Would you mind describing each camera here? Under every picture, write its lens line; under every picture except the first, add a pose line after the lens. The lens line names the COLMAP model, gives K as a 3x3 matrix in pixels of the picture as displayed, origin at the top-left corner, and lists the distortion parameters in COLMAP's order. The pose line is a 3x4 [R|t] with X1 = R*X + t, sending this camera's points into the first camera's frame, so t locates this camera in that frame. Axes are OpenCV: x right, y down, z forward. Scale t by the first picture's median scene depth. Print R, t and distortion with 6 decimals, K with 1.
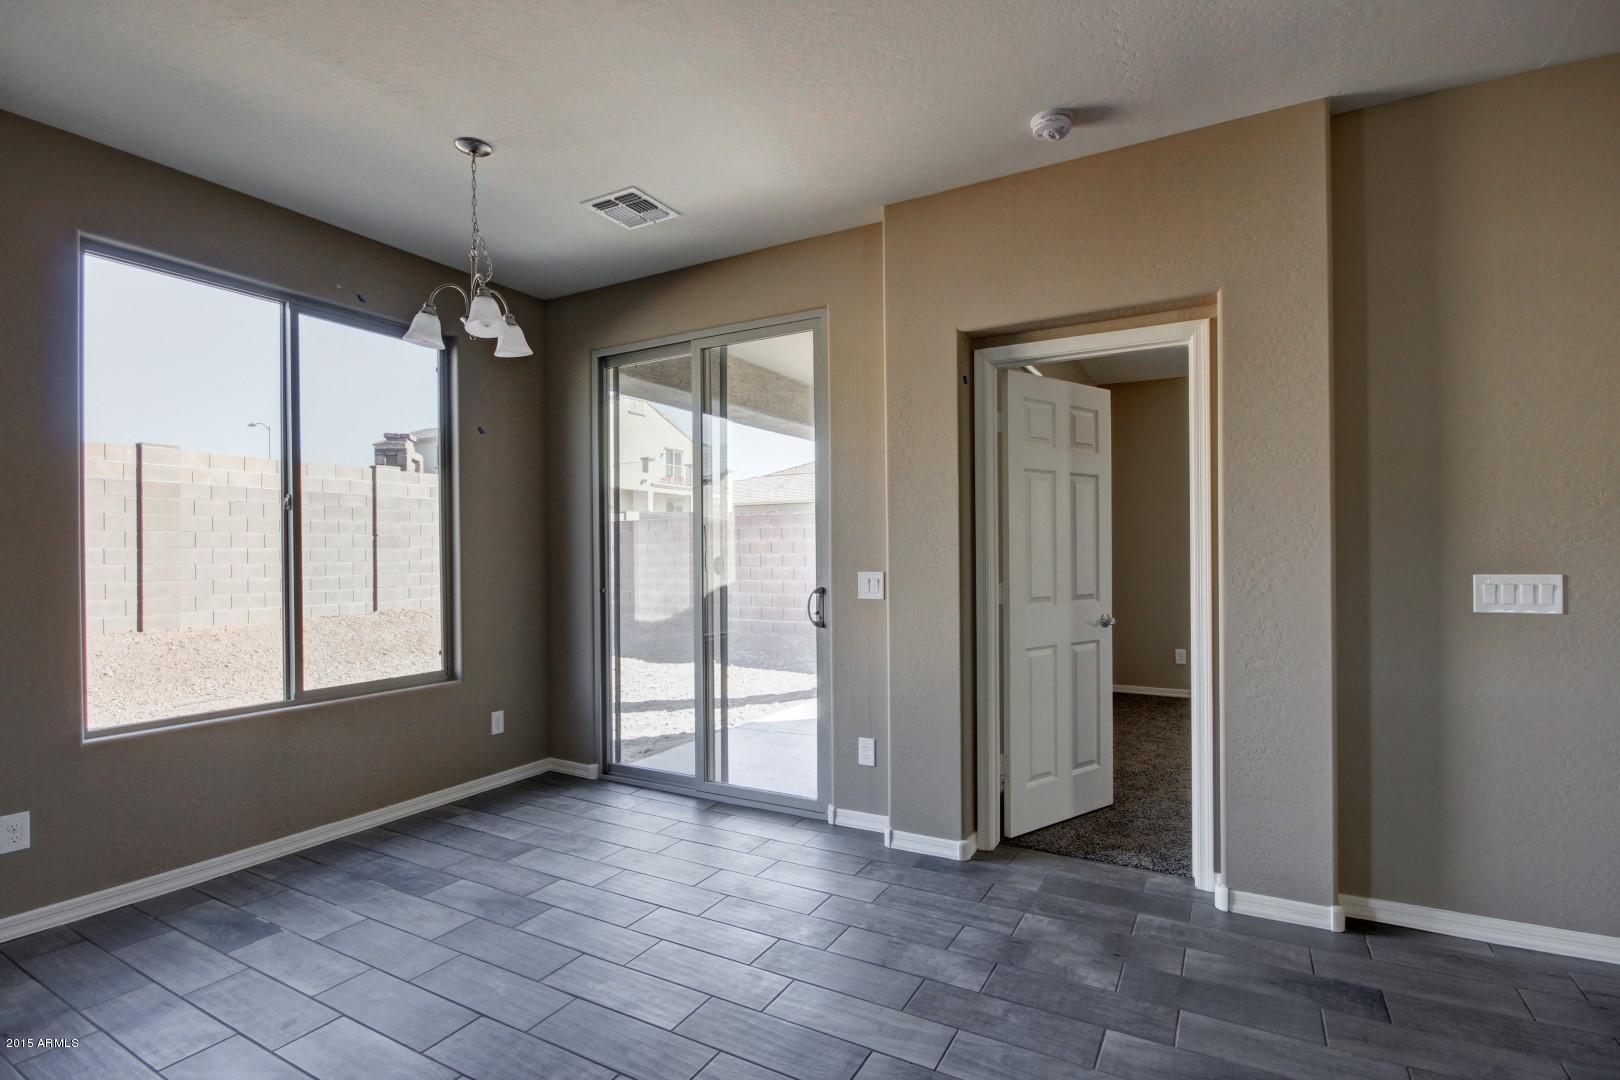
lens RADIAL K [[764.7, 0, 814.1], [0, 764.7, 551.8], [0, 0, 1]] dist [-0.004156, -0.006774]
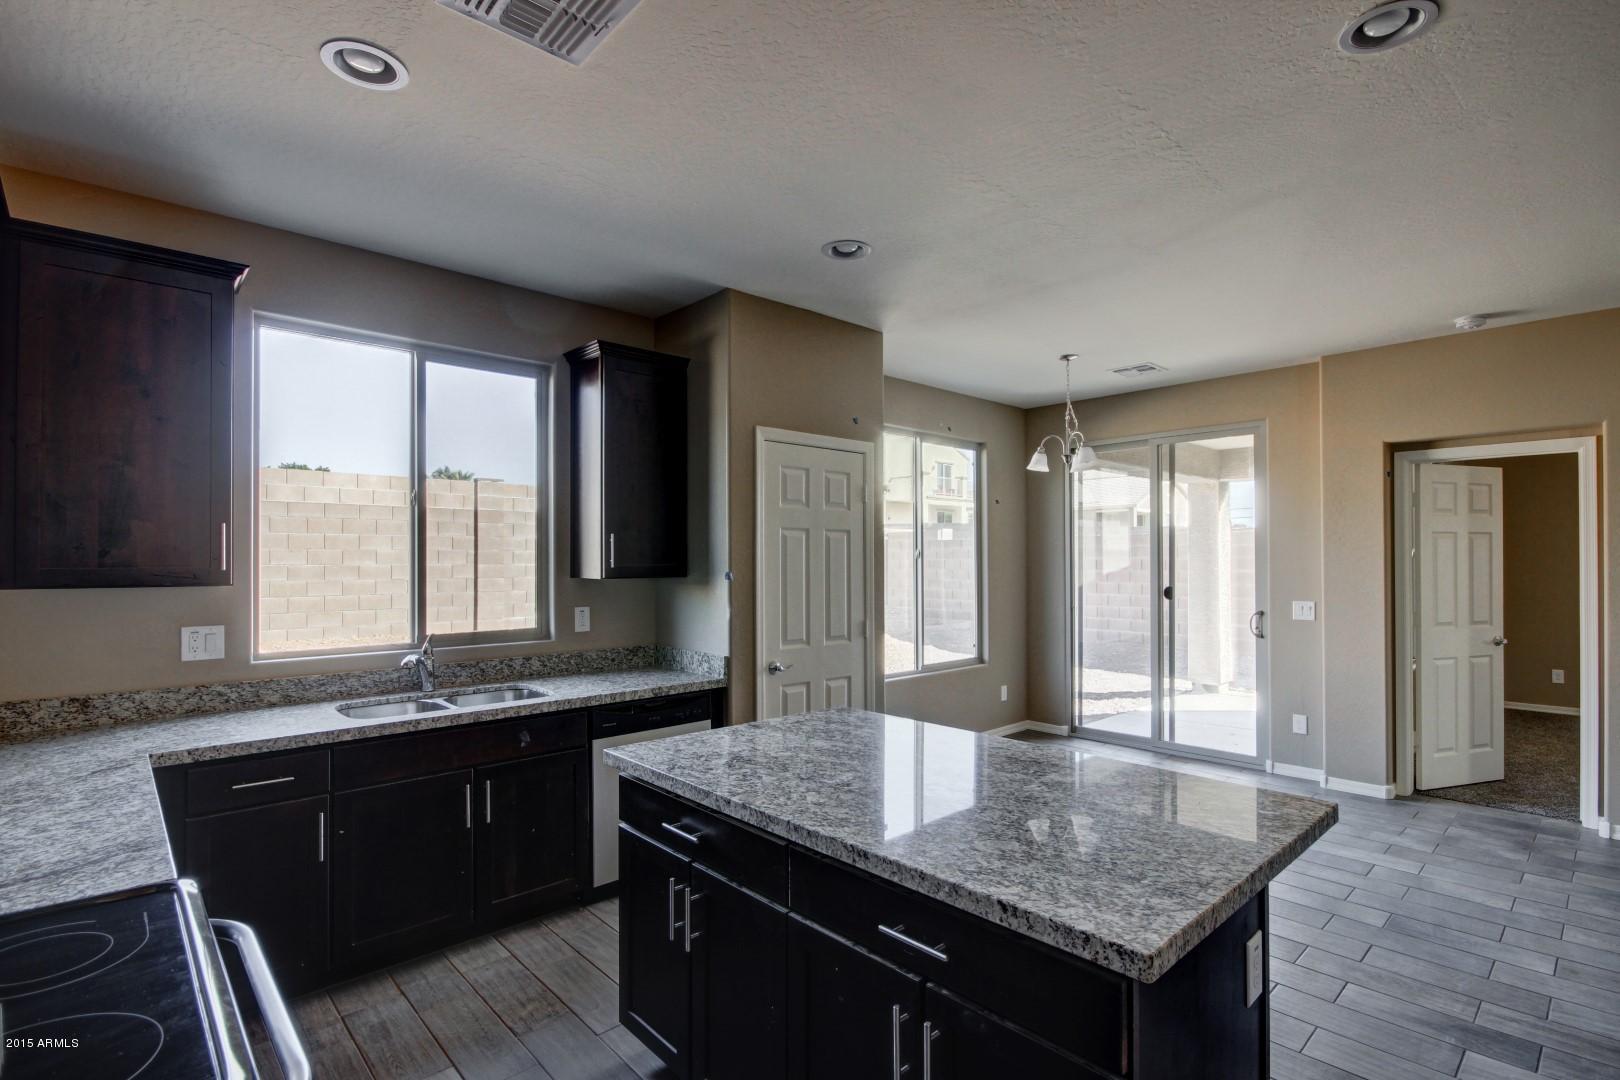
lens RADIAL K [[764.7, 0, 803.6], [0, 764.7, 552.6], [0, 0, 1]] dist [-0.004156, -0.006774]
pose [[0.948098, 0.002010, -0.317973, -0.394670], [-0.002886, 0.999993, -0.002285, -0.065505], [0.317967, 0.003085, 0.948097, -0.729699]]
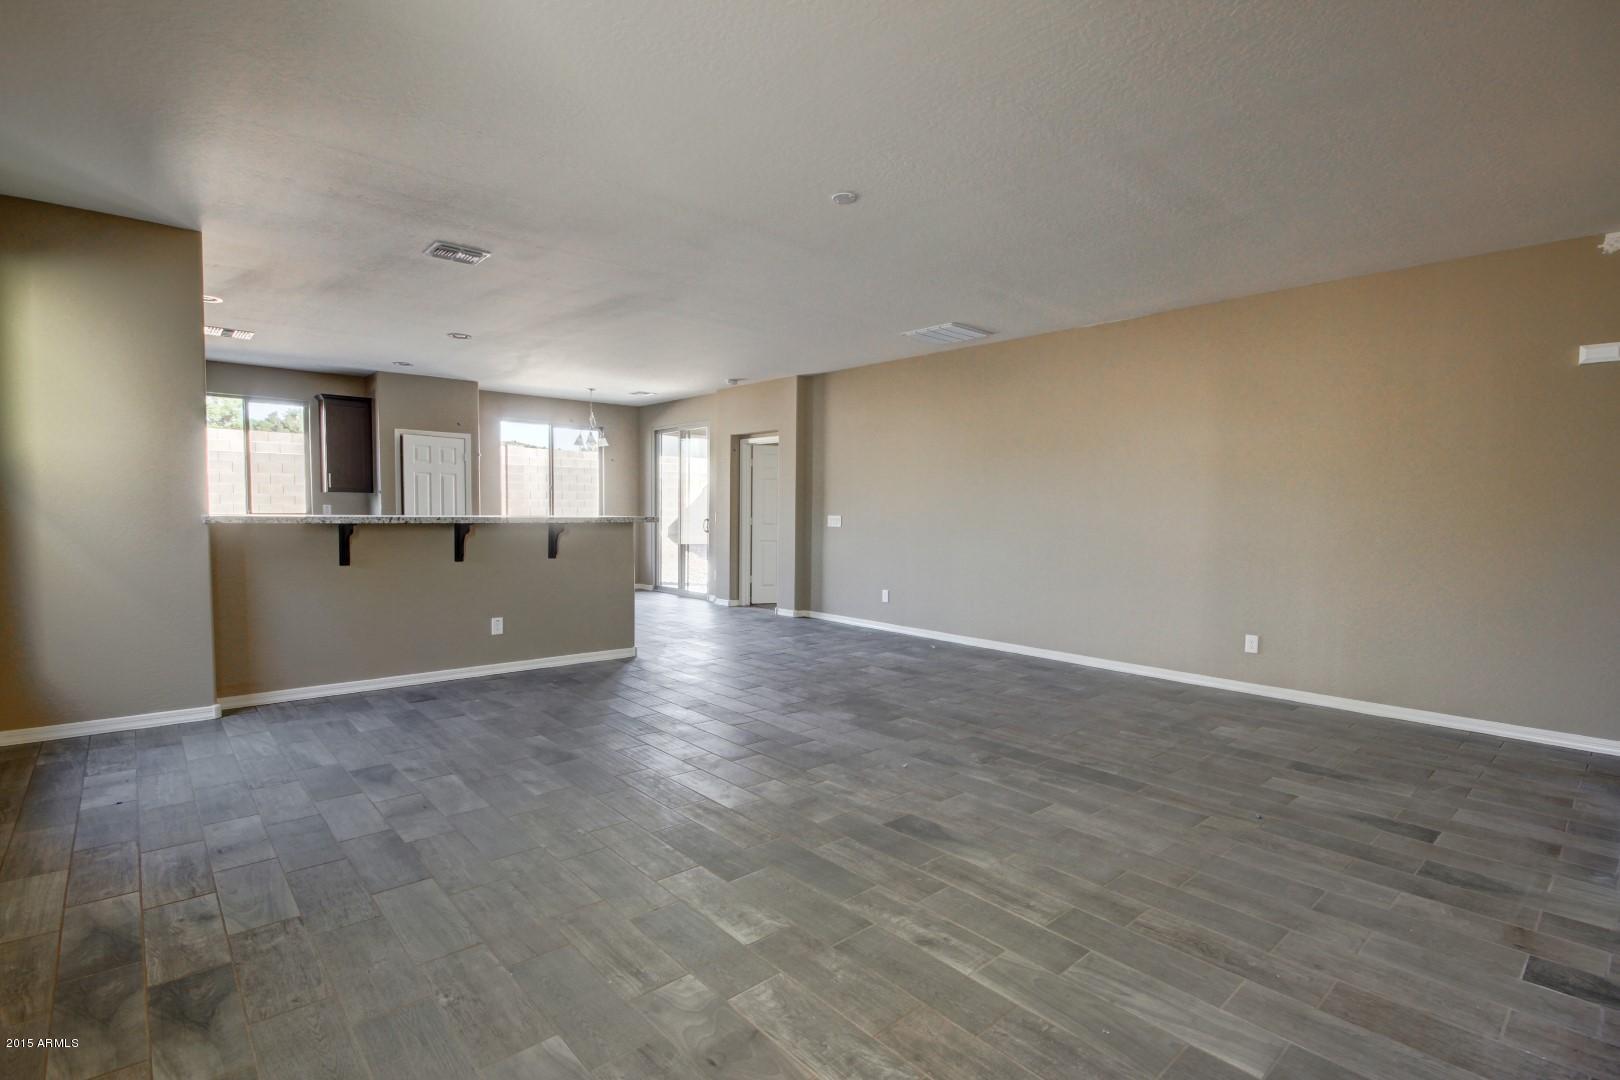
lens RADIAL K [[764.7, 0, 809.9], [0, 764.7, 540.3], [0, 0, 1]] dist [-0.004156, -0.006774]
pose [[0.943229, 0.032346, -0.330564, 1.455901], [-0.018125, 0.998776, 0.046012, -0.012614], [0.331648, -0.037408, 0.942661, -1.733956]]
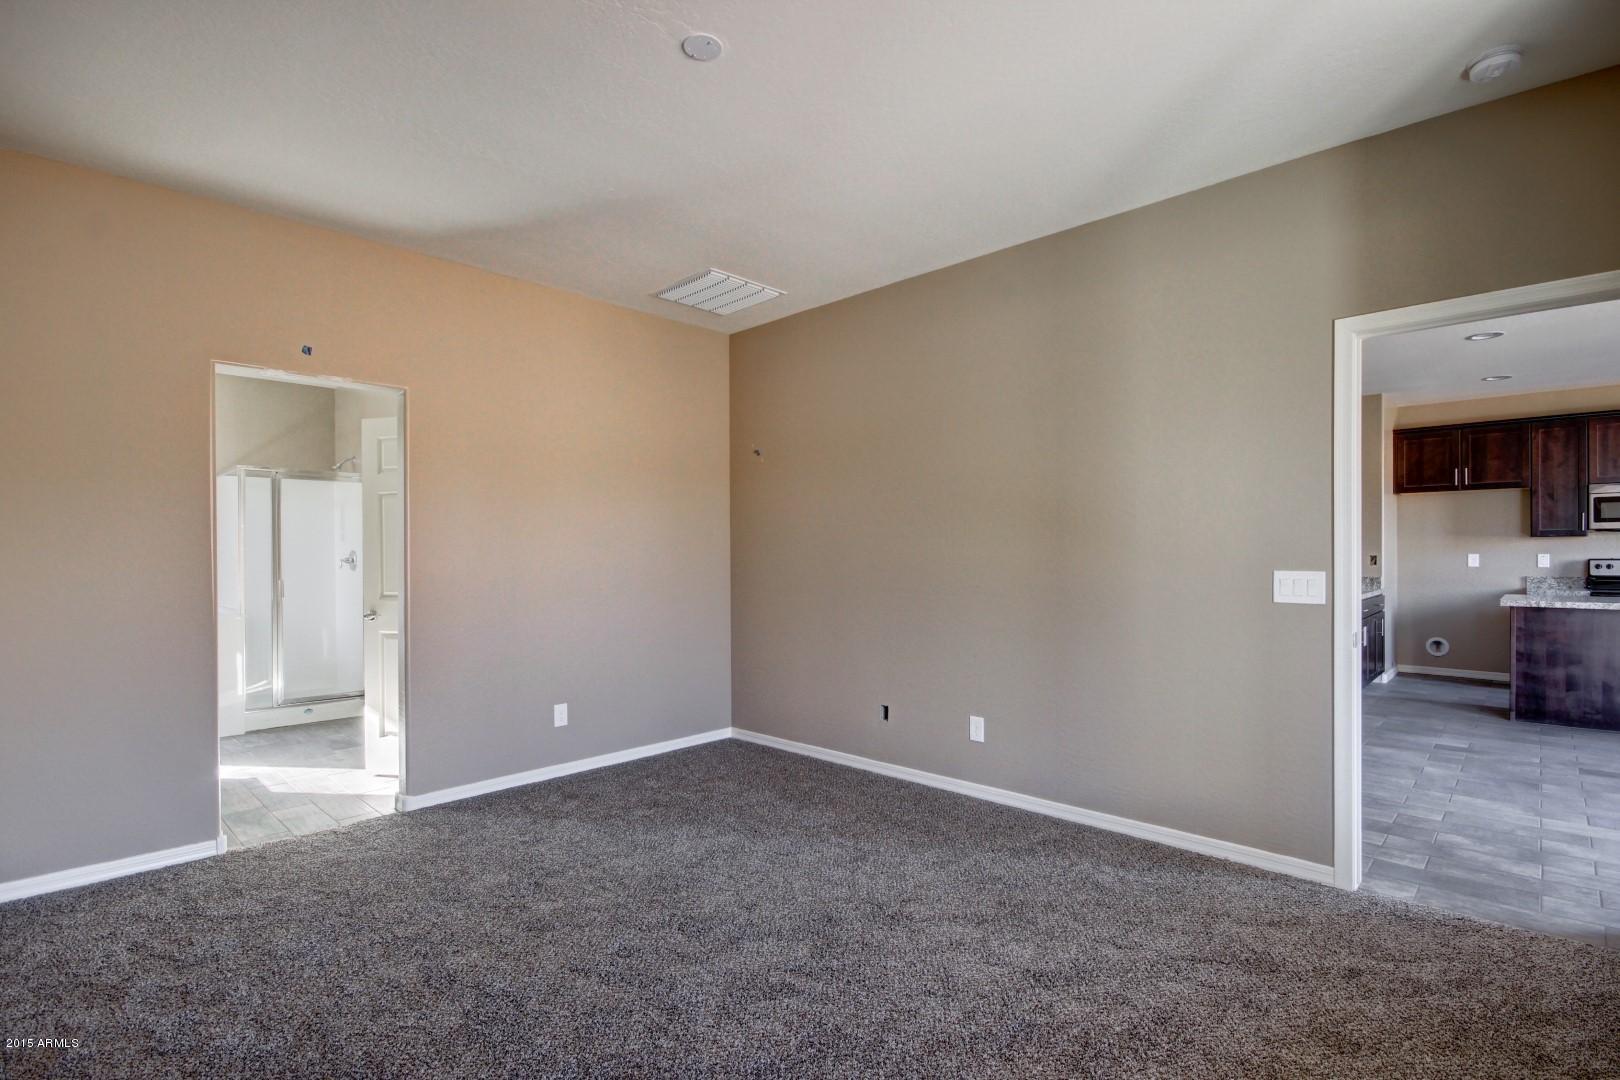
lens RADIAL K [[764.7, 0, 811.1], [0, 764.7, 554.1], [0, 0, 1]] dist [-0.004156, -0.006774]
pose [[-0.966395, 0.008292, 0.256926, 0.820885], [0.008383, 0.999965, -0.000741, -0.001356], [-0.256923, 0.001437, -0.966431, 1.884887]]
